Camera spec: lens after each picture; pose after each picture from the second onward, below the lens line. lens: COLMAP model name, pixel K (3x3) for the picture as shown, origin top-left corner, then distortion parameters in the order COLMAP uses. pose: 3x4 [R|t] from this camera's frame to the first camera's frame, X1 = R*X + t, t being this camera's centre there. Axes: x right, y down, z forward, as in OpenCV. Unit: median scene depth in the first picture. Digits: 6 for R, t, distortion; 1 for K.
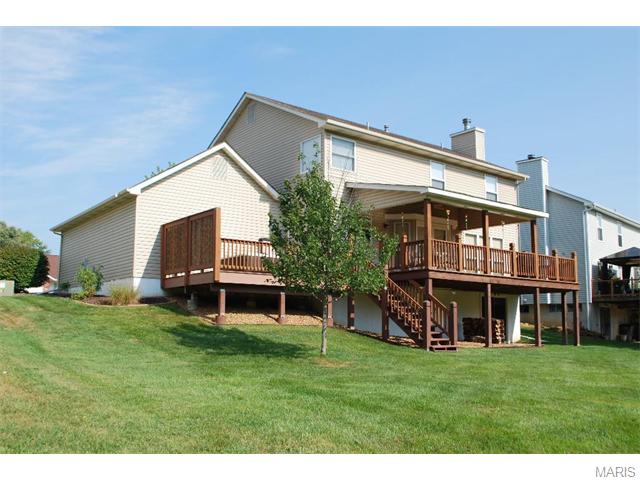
lens RADIAL K [[617.4, 0, 321.7], [0, 617.4, 245.7], [0, 0, 1]] dist [-0.009582, 0.000000]
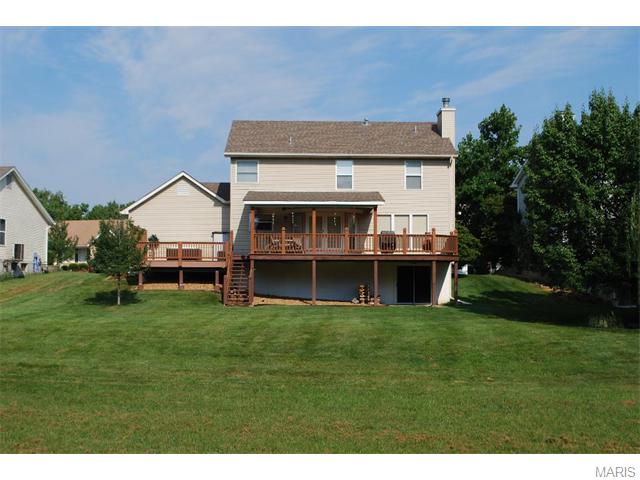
lens RADIAL K [[905.8, 0, 318.5], [0, 905.8, 238.9], [0, 0, 1]] dist [-0.035456, 0.000000]
pose [[0.792400, -0.038772, -0.608768, 1.413222], [0.084730, 0.995300, 0.046898, -0.075872], [0.604088, -0.088743, 0.791961, -0.568697]]
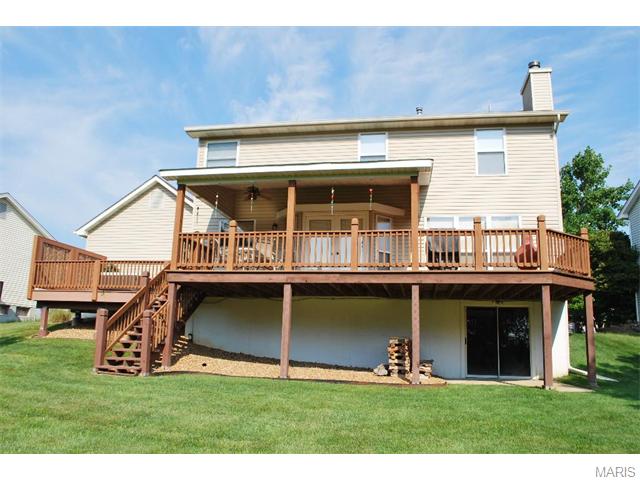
lens RADIAL K [[514.7, 0, 321.9], [0, 514.7, 240.4], [0, 0, 1]] dist [-0.076279, 0.010693]
pose [[0.652341, -0.146041, -0.743723, 0.672832], [0.075769, 0.988911, -0.127728, 0.082403], [0.754129, 0.026971, 0.656172, 0.601112]]
